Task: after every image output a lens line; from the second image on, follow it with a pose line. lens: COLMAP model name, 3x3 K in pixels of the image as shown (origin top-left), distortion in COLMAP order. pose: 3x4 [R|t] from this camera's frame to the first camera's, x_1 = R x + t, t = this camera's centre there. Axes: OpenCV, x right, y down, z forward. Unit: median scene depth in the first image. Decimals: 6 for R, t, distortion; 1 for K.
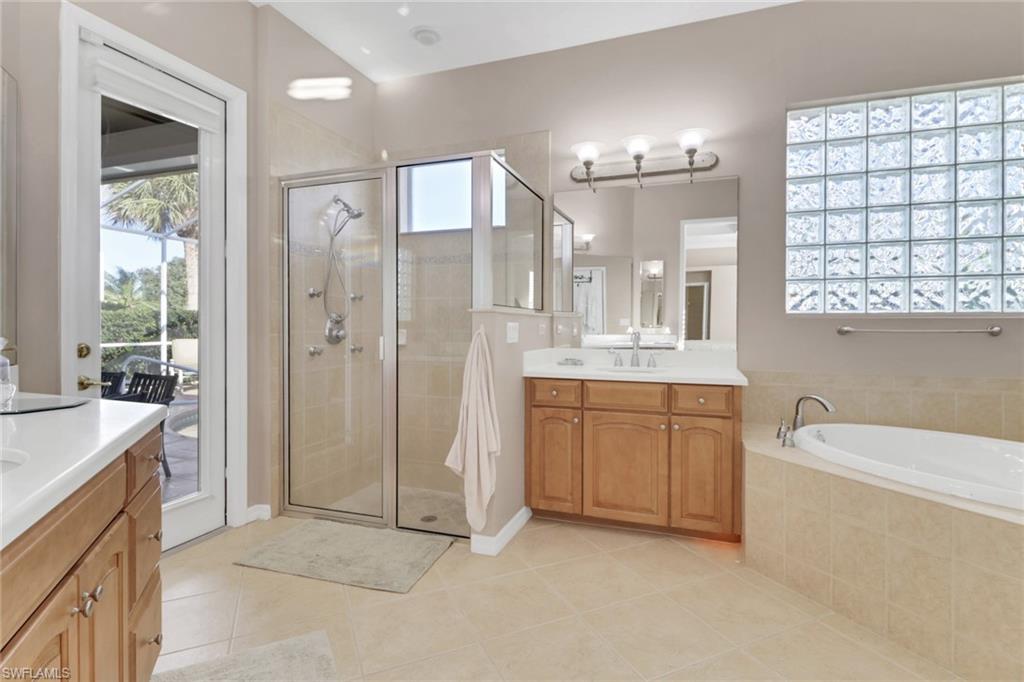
lens RADIAL K [[483.4, 0, 512.5], [0, 483.4, 327.9], [0, 0, 1]] dist [0.030469, -0.017670]
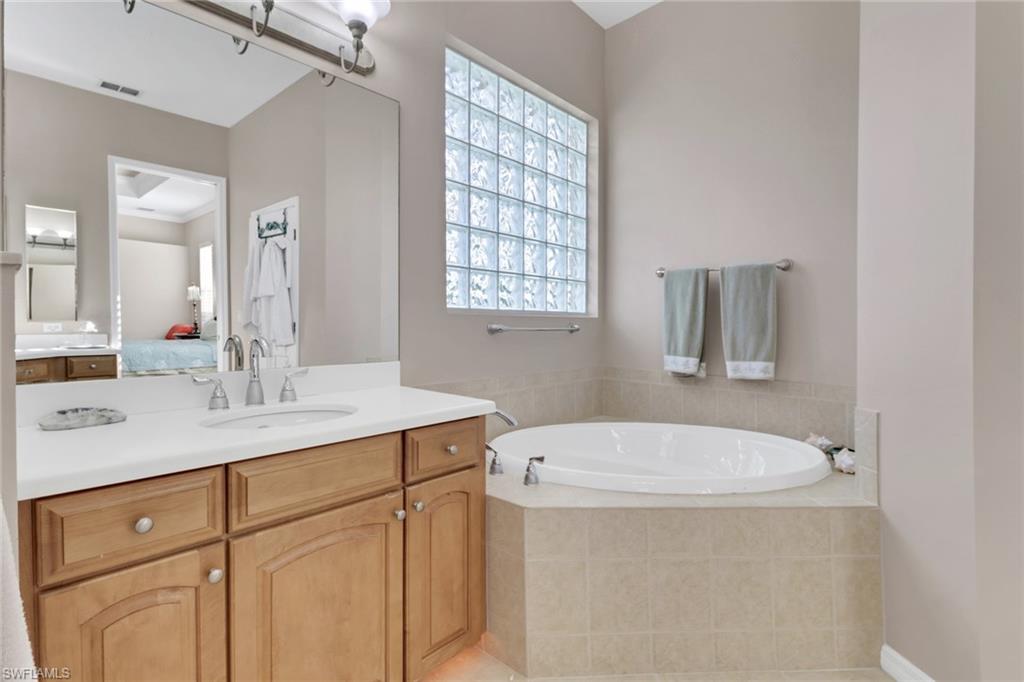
lens RADIAL K [[483.4, 0, 512.5], [0, 483.4, 327.9], [0, 0, 1]] dist [0.030469, -0.017670]
pose [[0.371213, -0.009863, 0.928496, -0.129348], [-0.004322, 0.999914, 0.012350, -0.007500], [-0.928538, -0.008597, 0.371138, 0.631330]]
